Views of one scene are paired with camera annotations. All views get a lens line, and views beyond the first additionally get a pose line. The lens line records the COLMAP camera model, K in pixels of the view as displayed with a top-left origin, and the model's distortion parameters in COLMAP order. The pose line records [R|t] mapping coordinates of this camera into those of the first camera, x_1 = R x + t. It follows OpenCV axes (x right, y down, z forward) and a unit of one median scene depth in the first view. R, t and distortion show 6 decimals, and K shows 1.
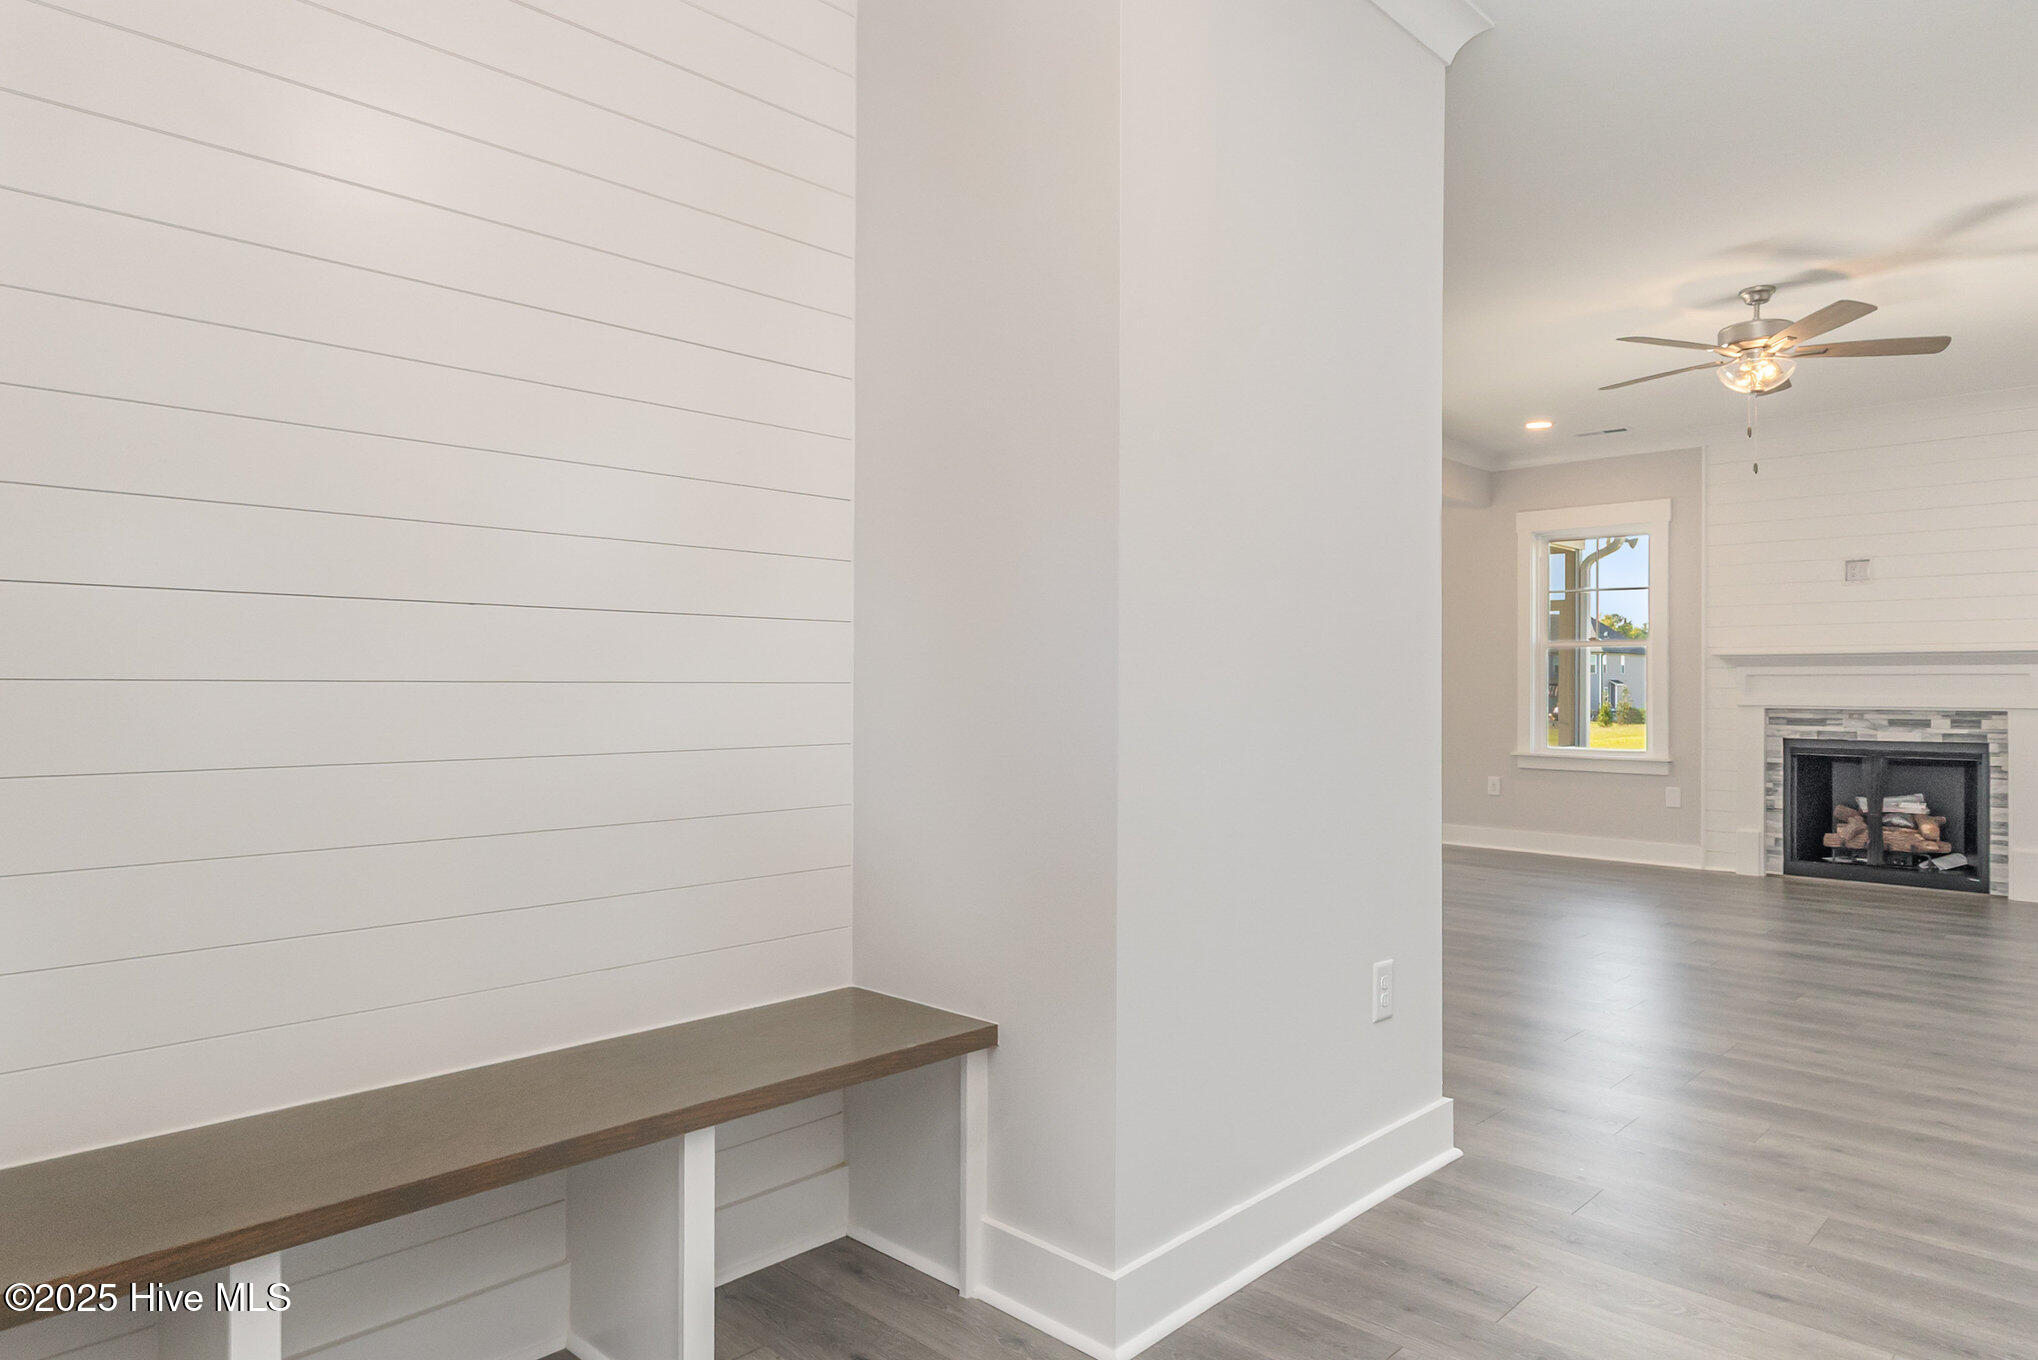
lens RADIAL K [[1240.5, 0, 1019.0], [0, 1240.5, 680.0], [0, 0, 1]] dist [0.002598, 0.000054]
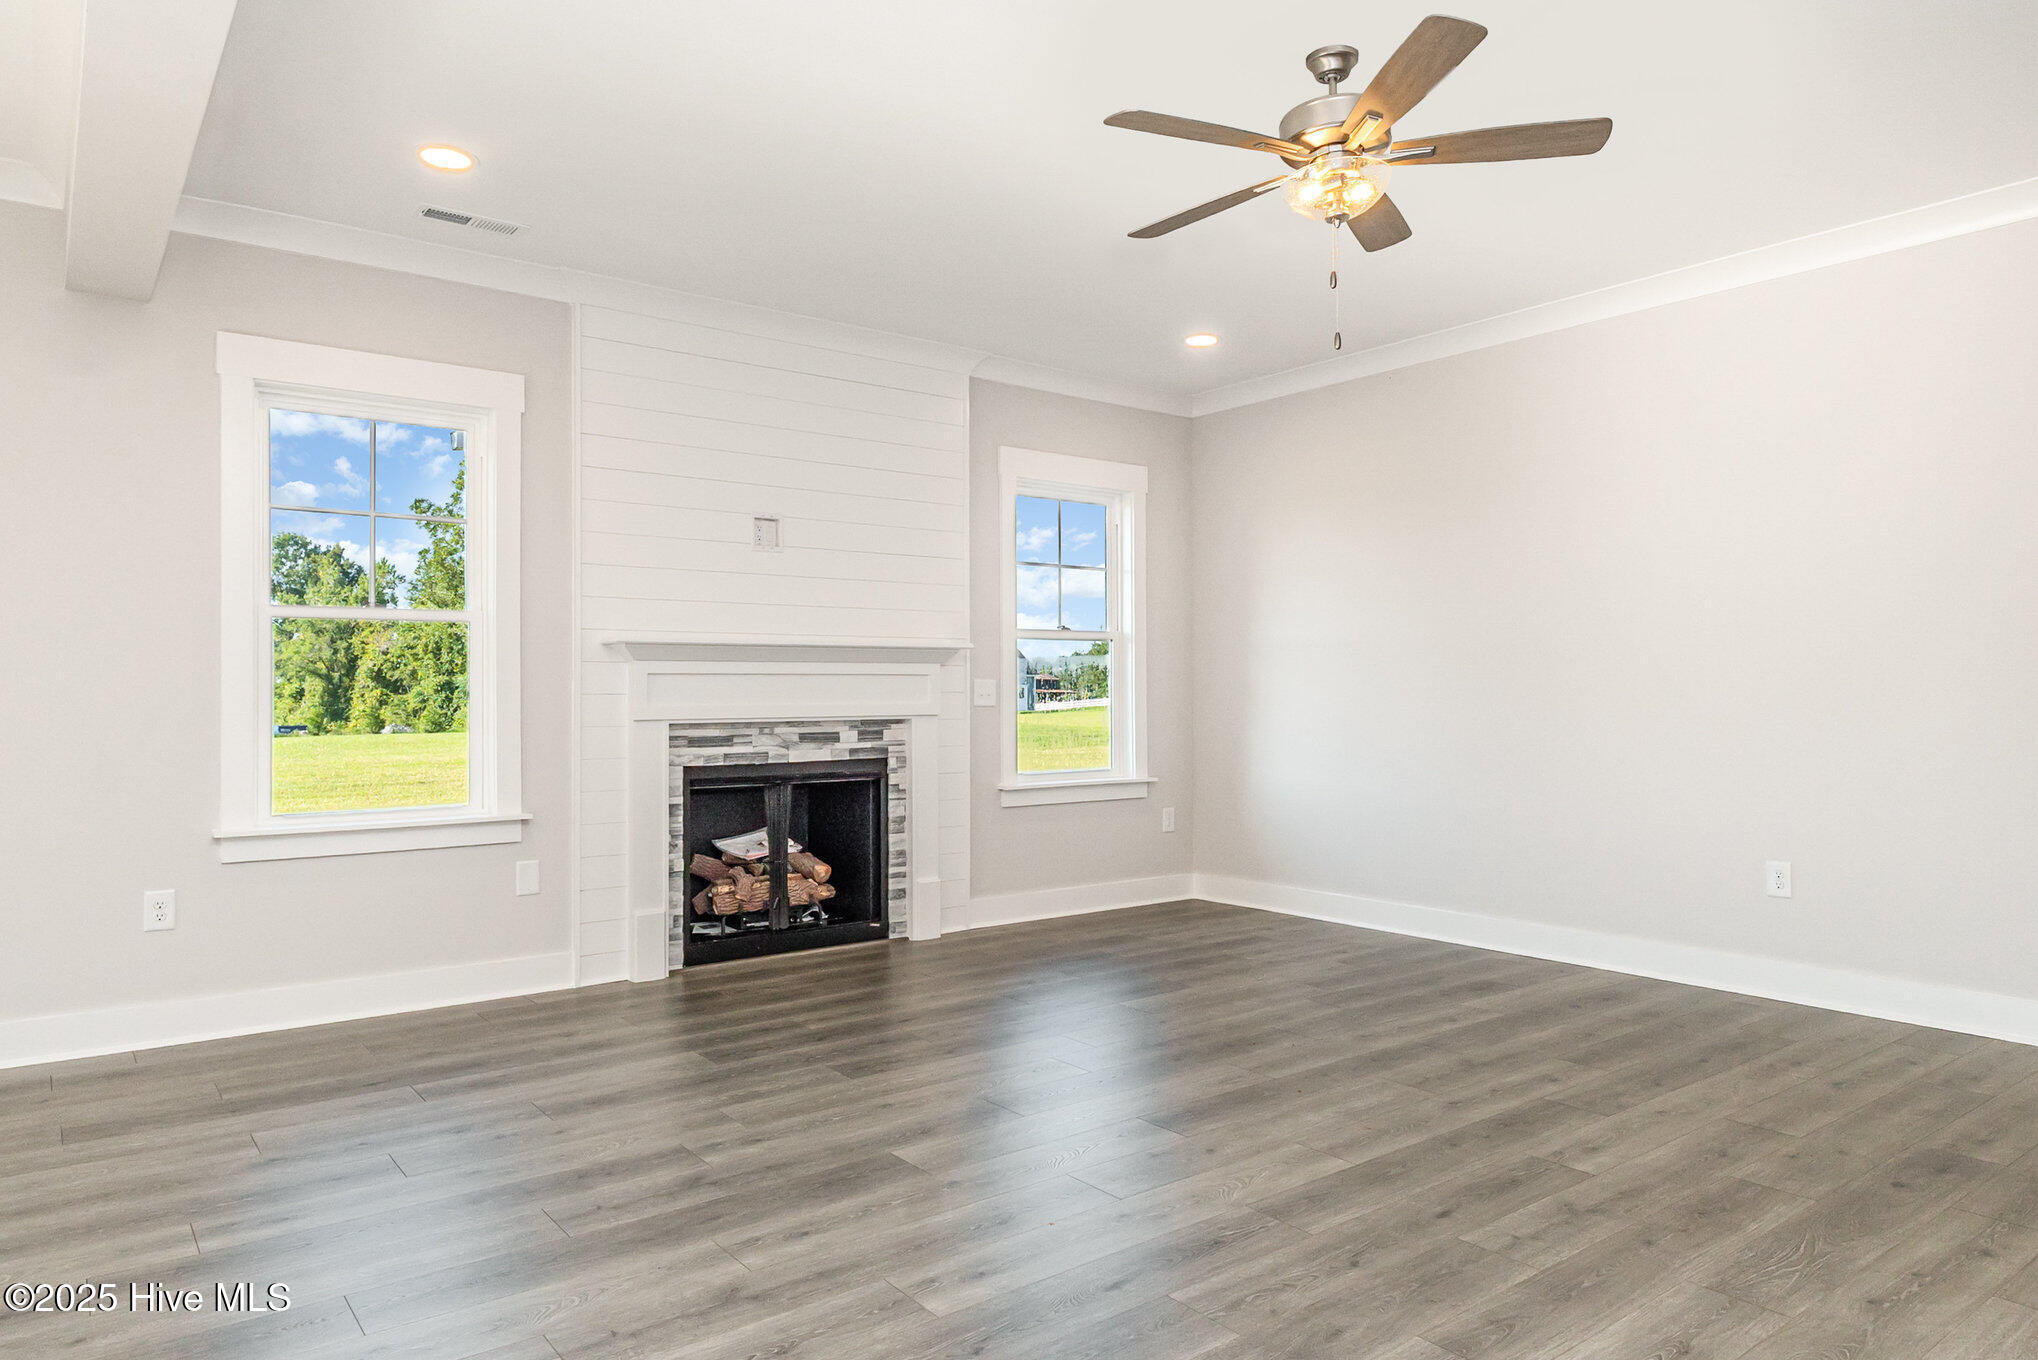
lens RADIAL K [[1240.5, 0, 1019.0], [0, 1240.5, 680.0], [0, 0, 1]] dist [0.002598, 0.000054]
pose [[0.165194, 0.001251, 0.986260, -0.024791], [-0.003130, 0.999995, -0.000744, -0.000795], [-0.986256, -0.002964, 0.165197, 0.749509]]
